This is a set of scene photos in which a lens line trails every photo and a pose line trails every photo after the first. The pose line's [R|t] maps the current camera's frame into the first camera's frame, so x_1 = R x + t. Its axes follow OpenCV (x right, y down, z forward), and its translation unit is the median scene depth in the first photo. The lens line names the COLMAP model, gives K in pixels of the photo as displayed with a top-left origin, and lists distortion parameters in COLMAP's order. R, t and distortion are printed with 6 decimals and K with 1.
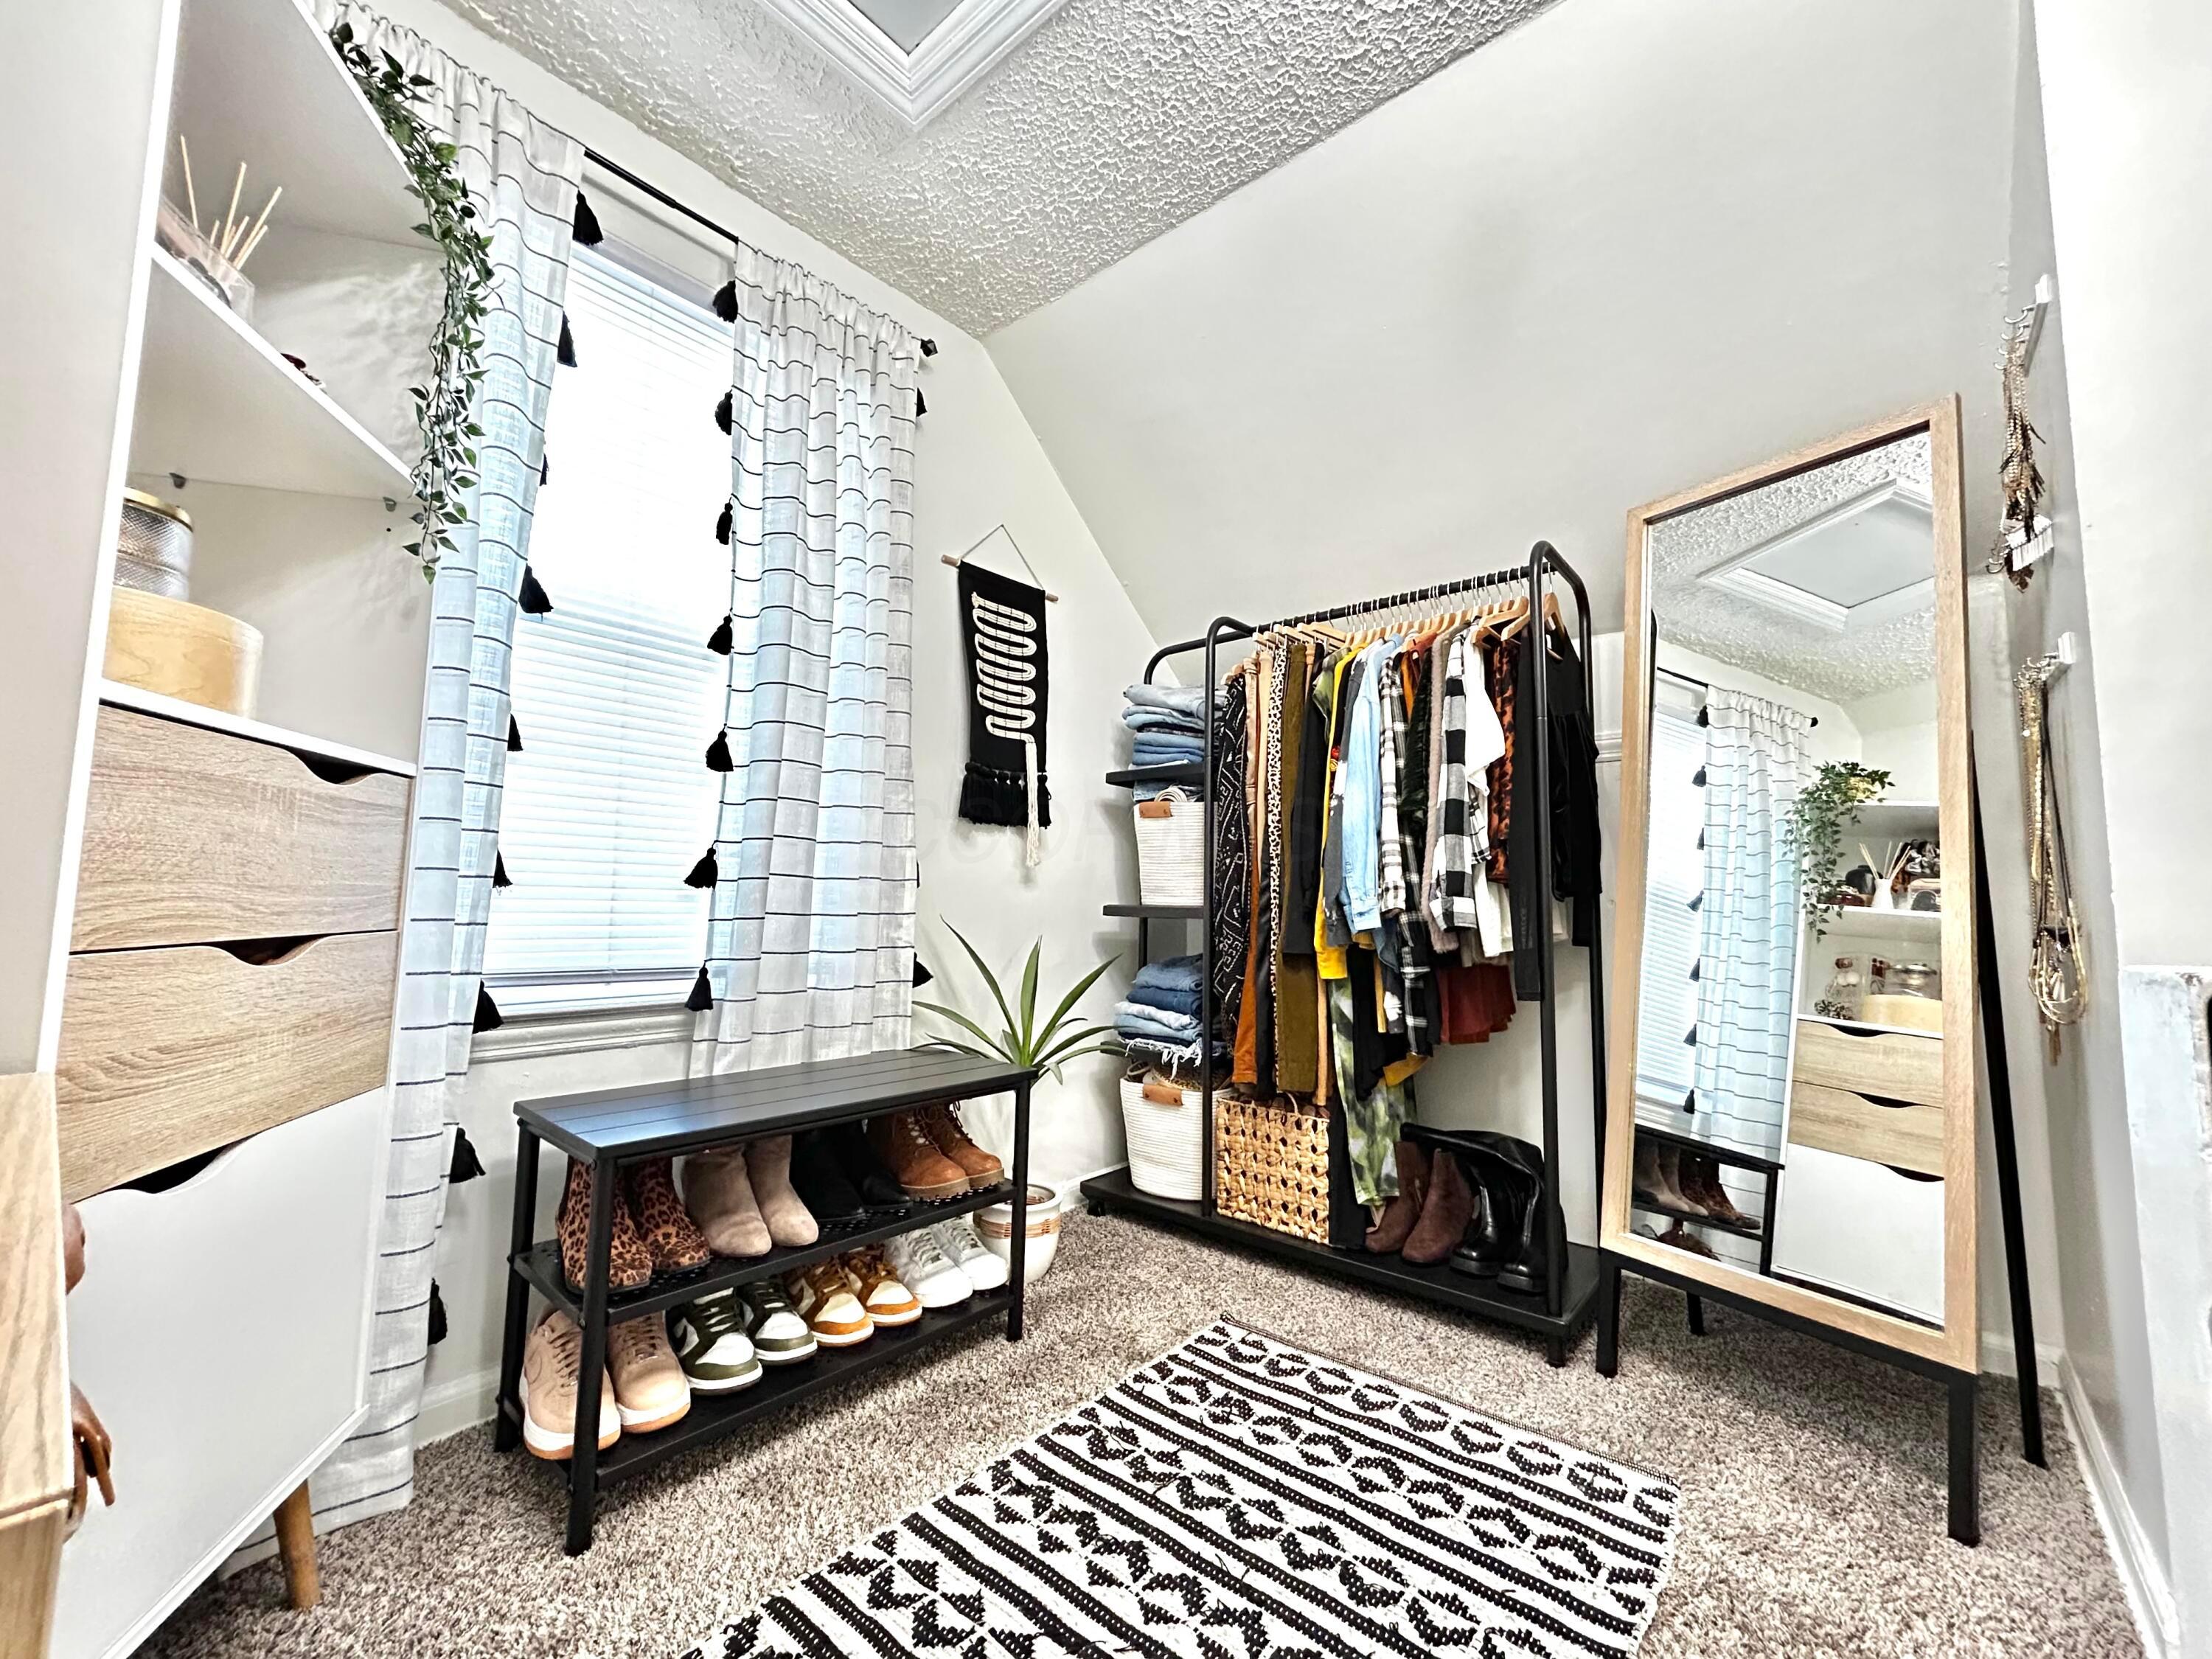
lens RADIAL K [[888.0, 0, 1108.2], [0, 888.0, 828.6], [0, 0, 1]] dist [-0.001892, 0.000535]
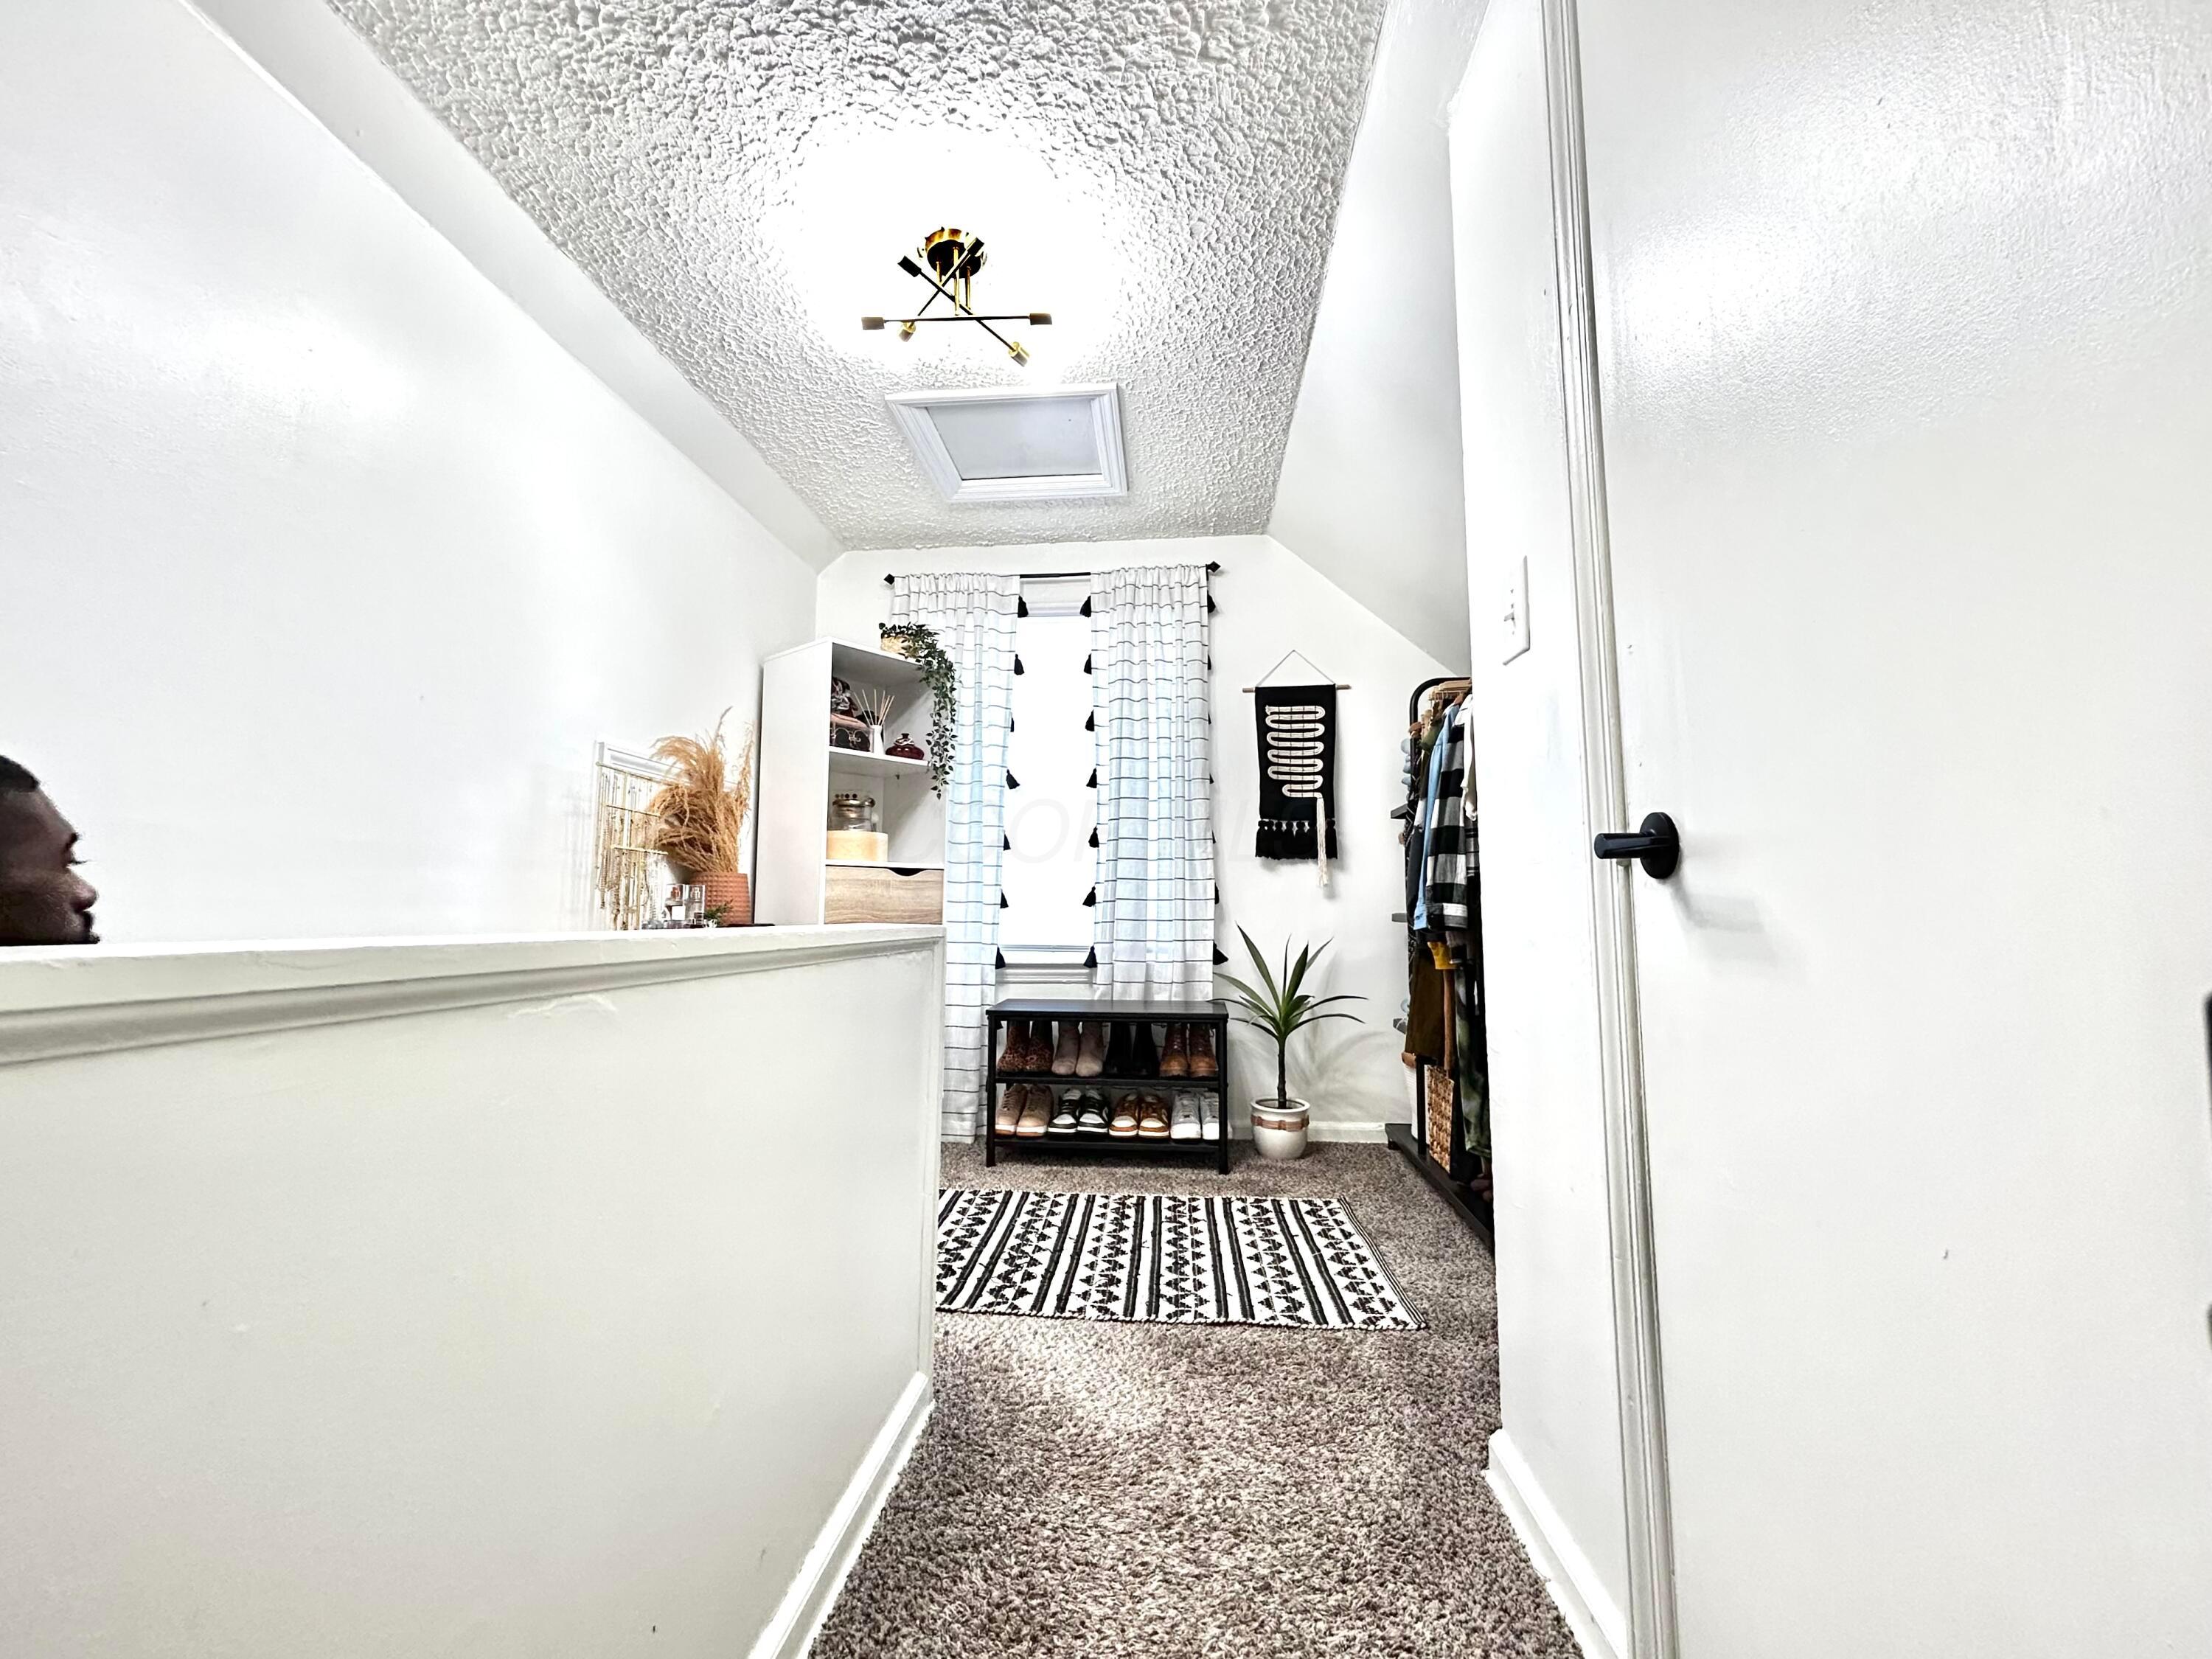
lens RADIAL K [[888.0, 0, 1107.7], [0, 888.0, 826.3], [0, 0, 1]] dist [-0.001892, 0.000535]
pose [[0.590154, -0.090208, -0.802235, 1.365215], [0.074625, 0.995578, -0.057052, 0.003709], [0.803834, -0.026197, 0.594277, -0.175149]]
